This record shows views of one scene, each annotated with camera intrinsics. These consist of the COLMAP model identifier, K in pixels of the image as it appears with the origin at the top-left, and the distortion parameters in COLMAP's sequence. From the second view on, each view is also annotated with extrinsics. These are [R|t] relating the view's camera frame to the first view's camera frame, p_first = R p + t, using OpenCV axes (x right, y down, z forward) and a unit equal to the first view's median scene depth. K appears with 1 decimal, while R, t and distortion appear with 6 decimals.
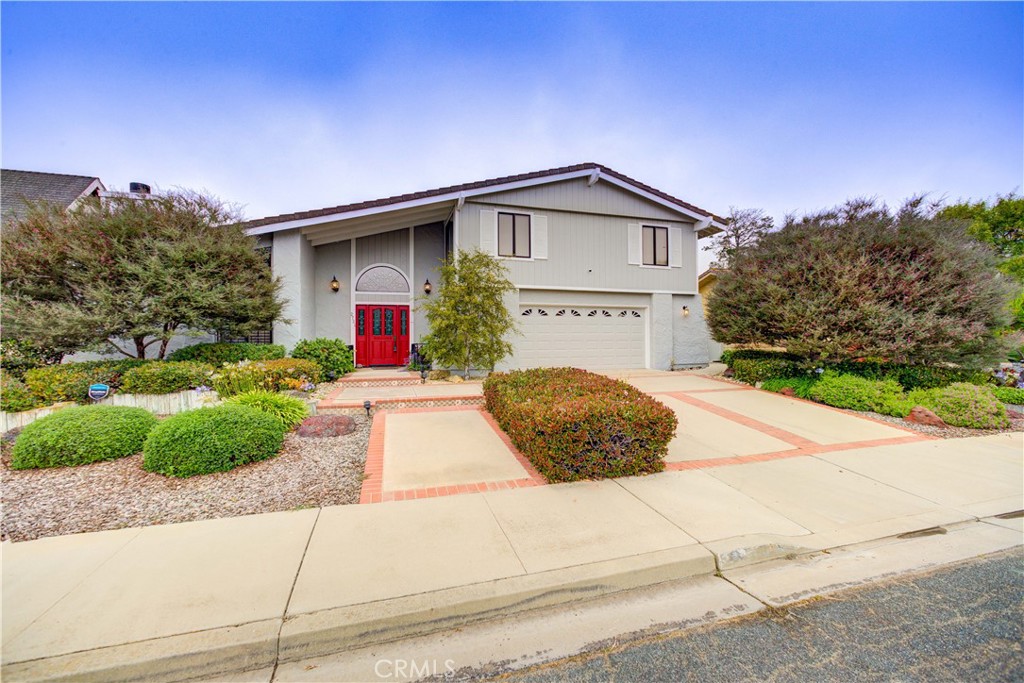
lens RADIAL K [[409.7, 0, 508.4], [0, 409.7, 340.4], [0, 0, 1]] dist [-0.006727, 0.005431]
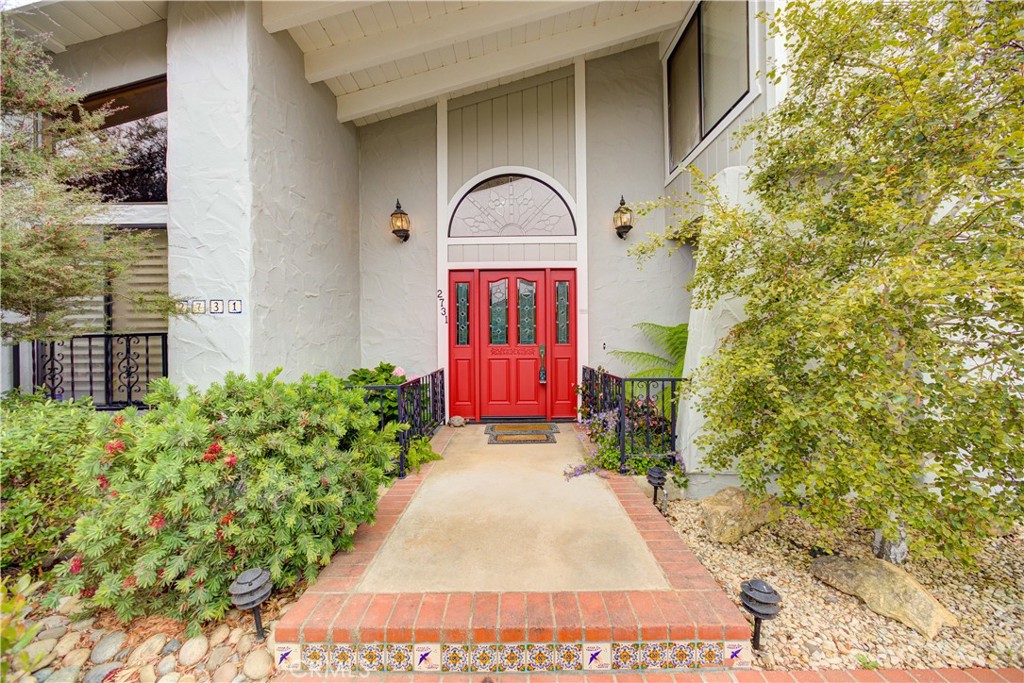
lens RADIAL K [[409.7, 0, 512.0], [0, 409.7, 340.2], [0, 0, 1]] dist [-0.006727, 0.005431]
pose [[0.961769, -0.006123, -0.273793, -0.198999], [0.005593, 0.999981, -0.002715, -0.015734], [0.273804, 0.001079, 0.961785, 0.620141]]
